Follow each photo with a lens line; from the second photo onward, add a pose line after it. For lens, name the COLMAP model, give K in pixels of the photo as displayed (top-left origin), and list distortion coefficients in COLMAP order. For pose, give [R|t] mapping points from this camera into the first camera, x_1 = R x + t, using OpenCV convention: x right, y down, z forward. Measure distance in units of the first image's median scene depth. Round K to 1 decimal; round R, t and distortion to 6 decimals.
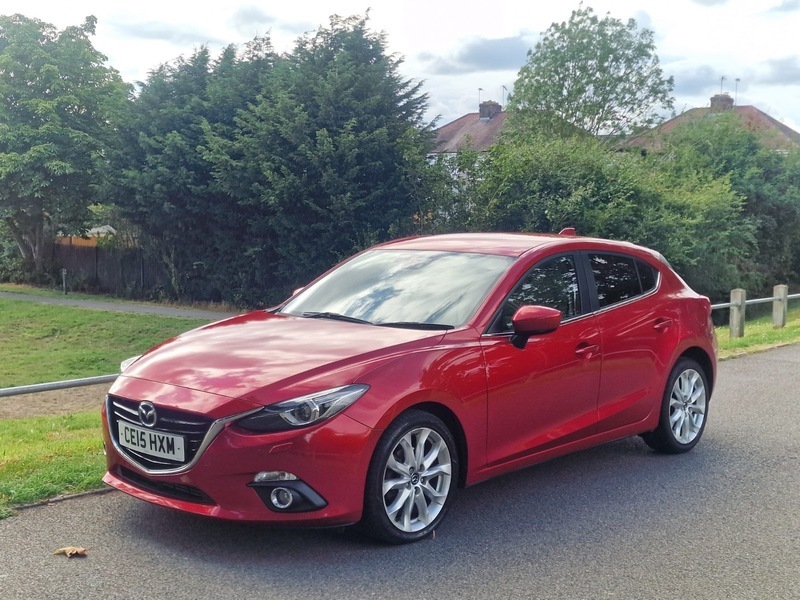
lens RADIAL K [[1035.7, 0, 384.5], [0, 1035.7, 315.9], [0, 0, 1]] dist [0.097254, 0.000000]
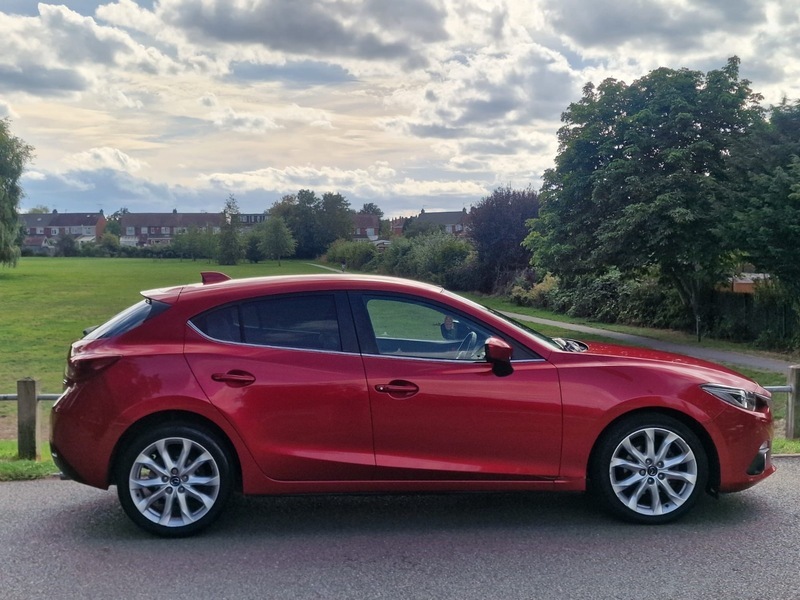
lens RADIAL K [[1035.7, 0, 384.5], [0, 1035.7, 331.7], [0, 0, 1]] dist [0.097254, 0.000000]
pose [[0.713357, 0.024057, -0.700387, 0.195878], [-0.045115, 0.998914, -0.011640, -0.005257], [0.699347, 0.039901, 0.713668, 0.094008]]
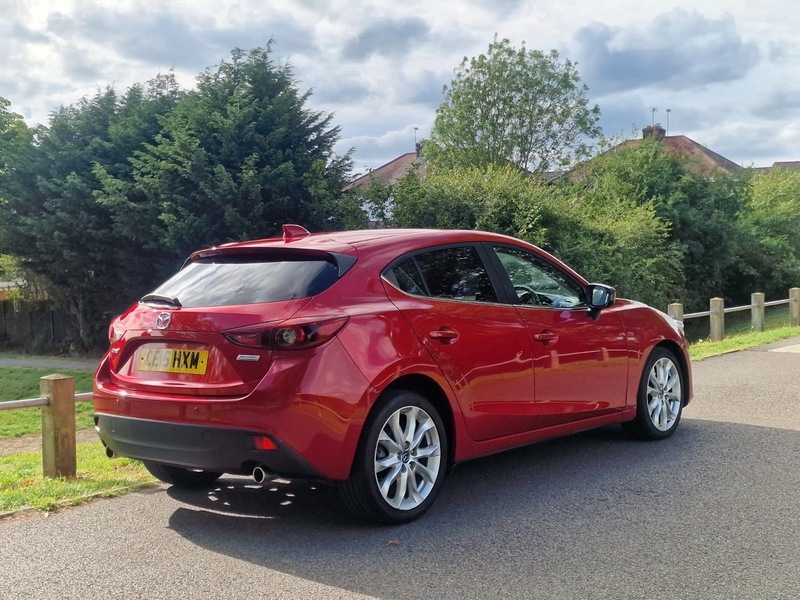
lens RADIAL K [[1035.7, 0, 396.0], [0, 1035.7, 310.9], [0, 0, 1]] dist [0.097254, 0.000000]
pose [[0.998267, -0.039966, 0.043200, 0.043621], [0.042048, 0.997941, -0.048433, 0.005179], [-0.041175, 0.050166, 0.997892, 0.043537]]
